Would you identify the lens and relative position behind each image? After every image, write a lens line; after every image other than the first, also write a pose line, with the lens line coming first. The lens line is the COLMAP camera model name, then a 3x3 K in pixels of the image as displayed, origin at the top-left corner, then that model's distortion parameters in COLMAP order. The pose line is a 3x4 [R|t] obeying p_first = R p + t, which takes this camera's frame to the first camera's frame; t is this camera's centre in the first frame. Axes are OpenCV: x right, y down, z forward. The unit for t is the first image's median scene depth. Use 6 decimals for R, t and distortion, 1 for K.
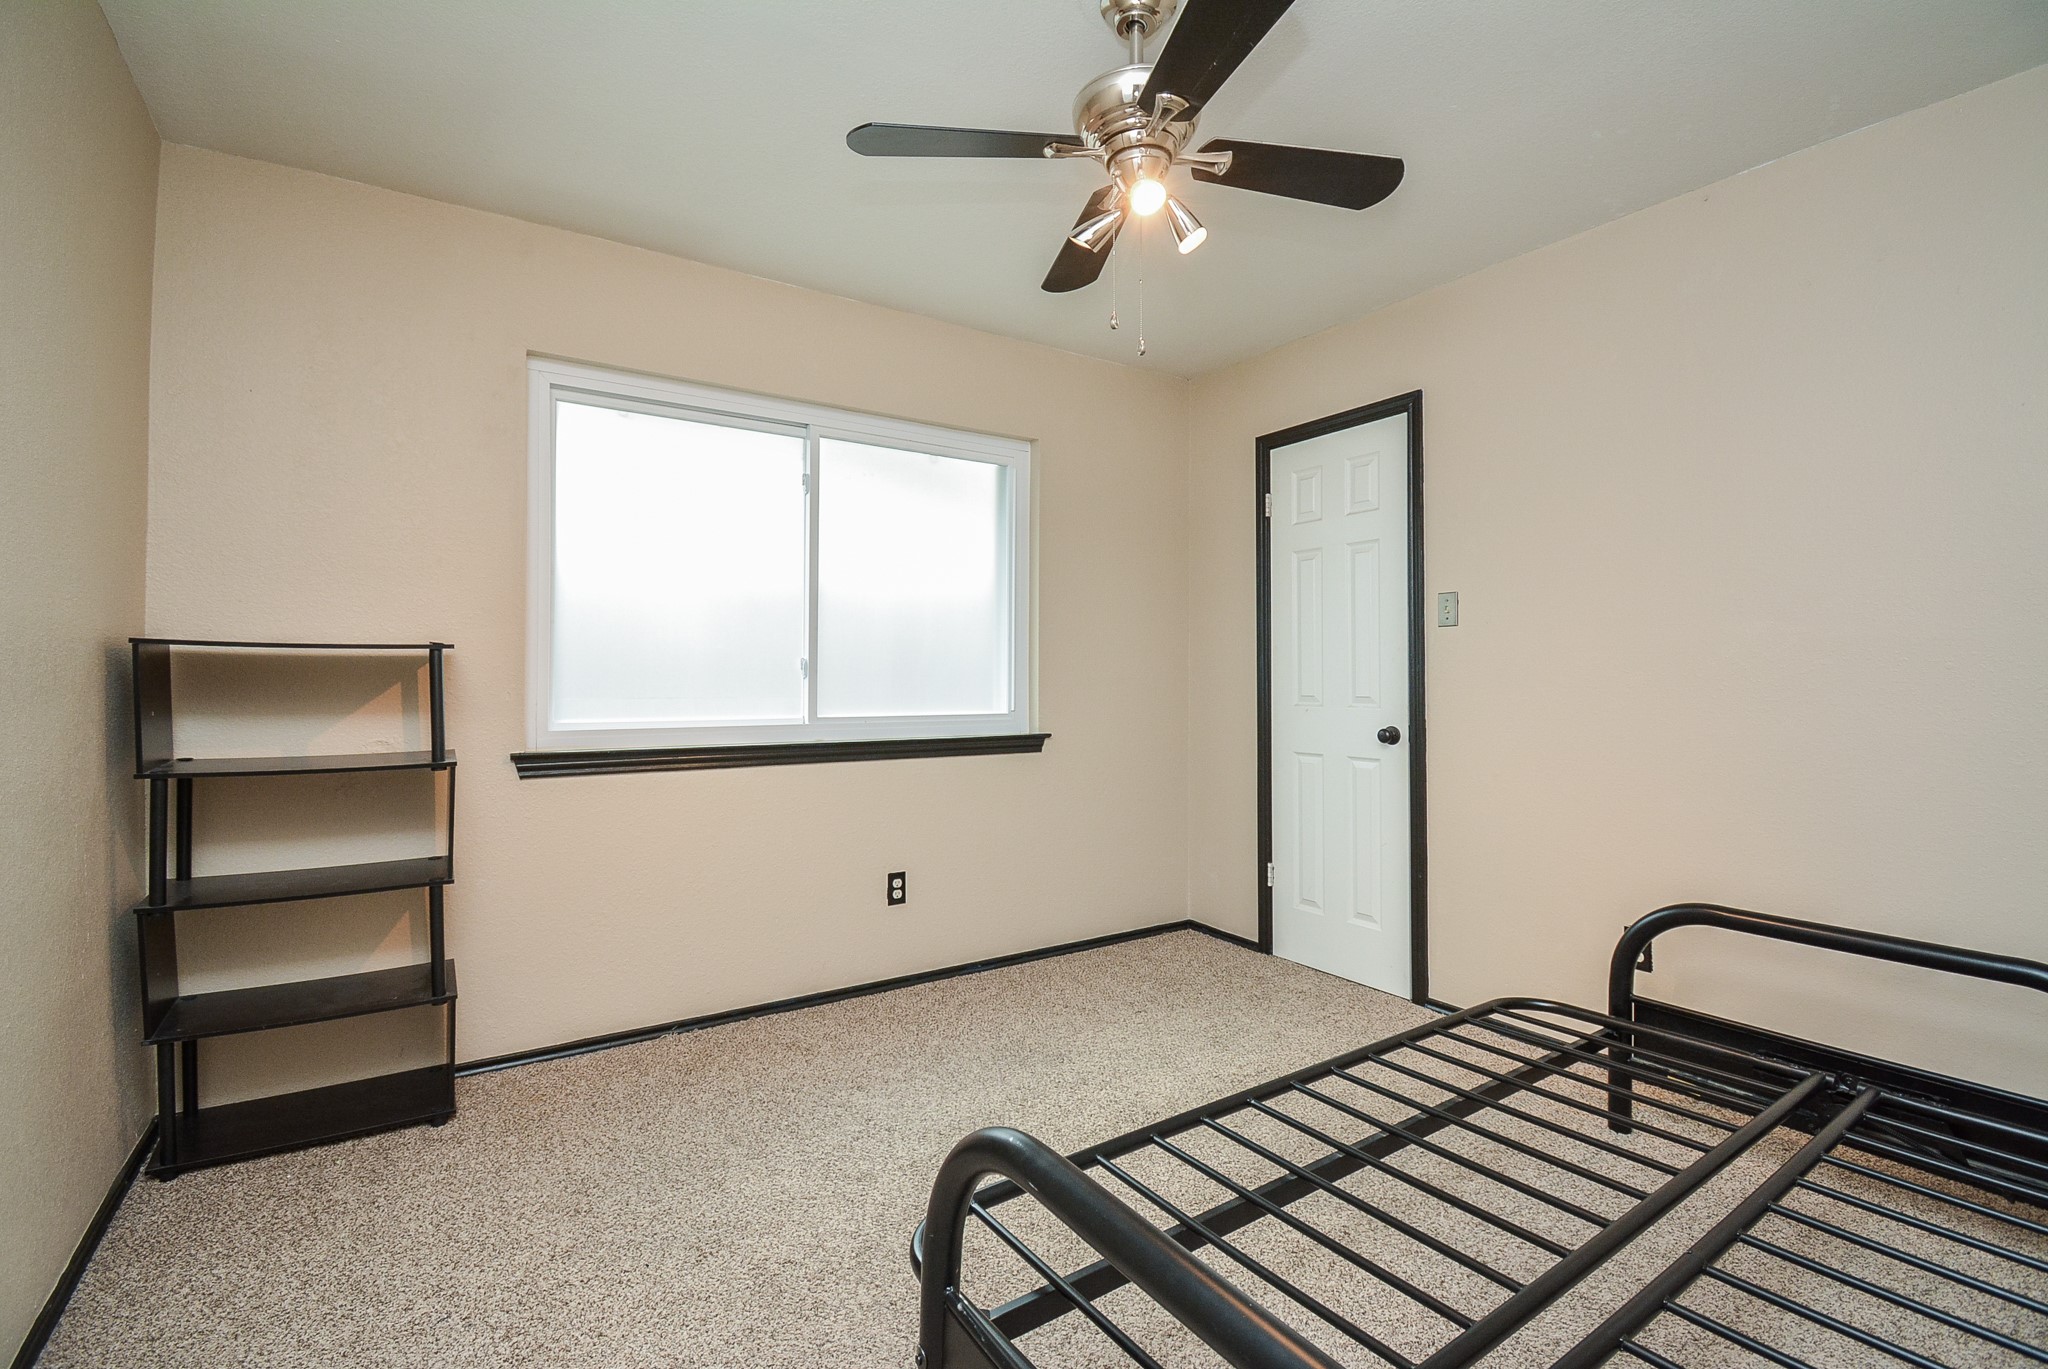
lens RADIAL K [[931.0, 0, 1008.2], [0, 931.0, 669.5], [0, 0, 1]] dist [0.018042, -0.020593]
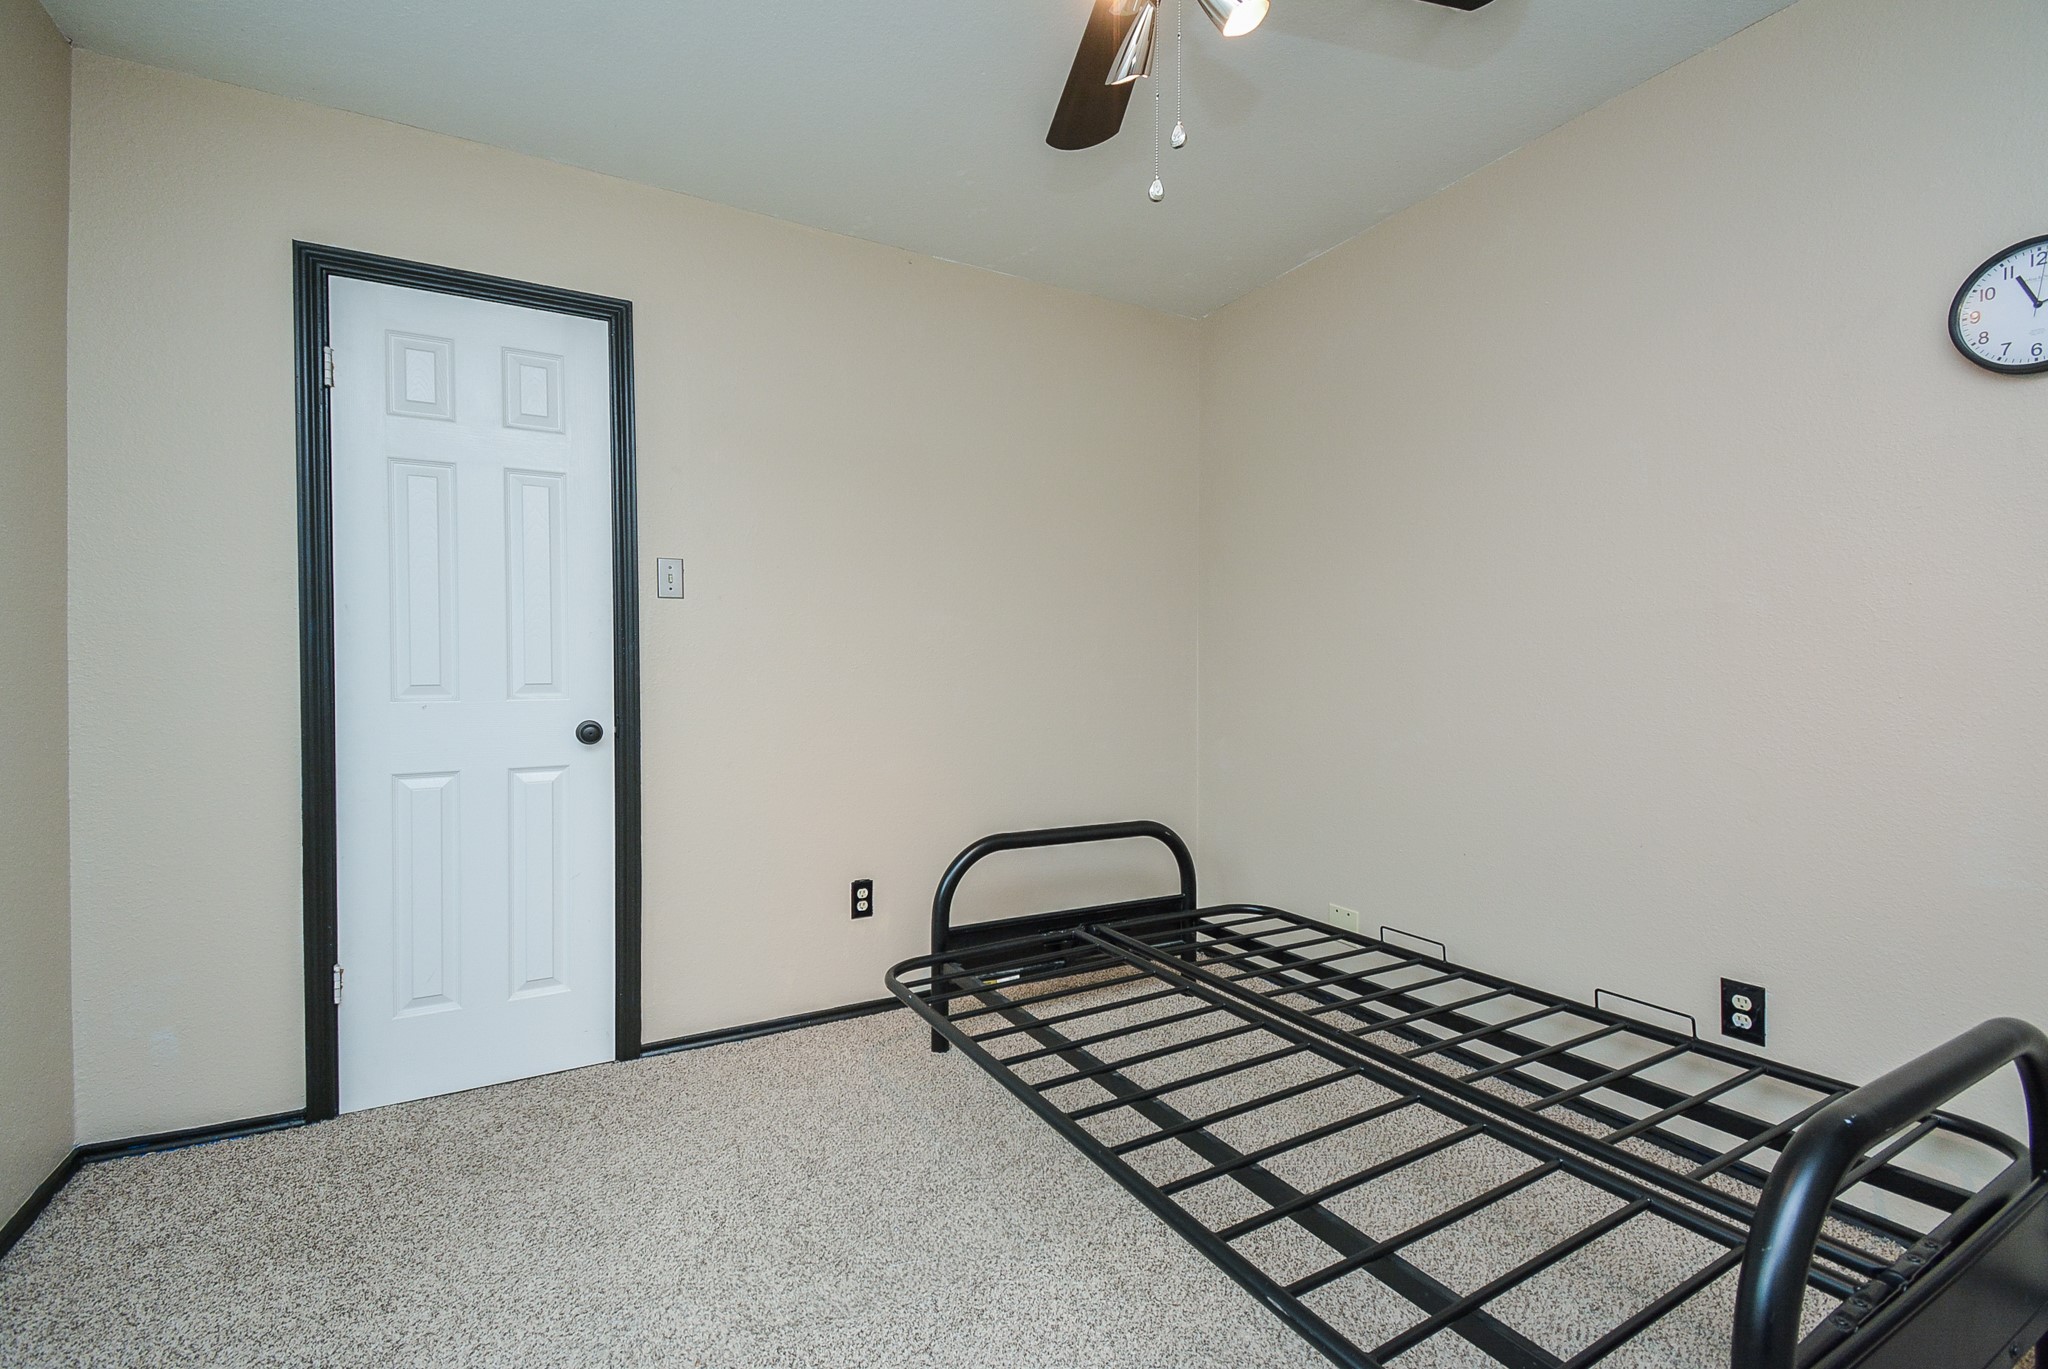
lens RADIAL K [[931.0, 0, 1008.2], [0, 931.0, 669.5], [0, 0, 1]] dist [0.018042, -0.020593]
pose [[0.030946, -0.012202, 0.999447, -0.353076], [-0.012007, 0.999849, 0.012578, 0.004067], [-0.999449, -0.012390, 0.030794, 0.633628]]
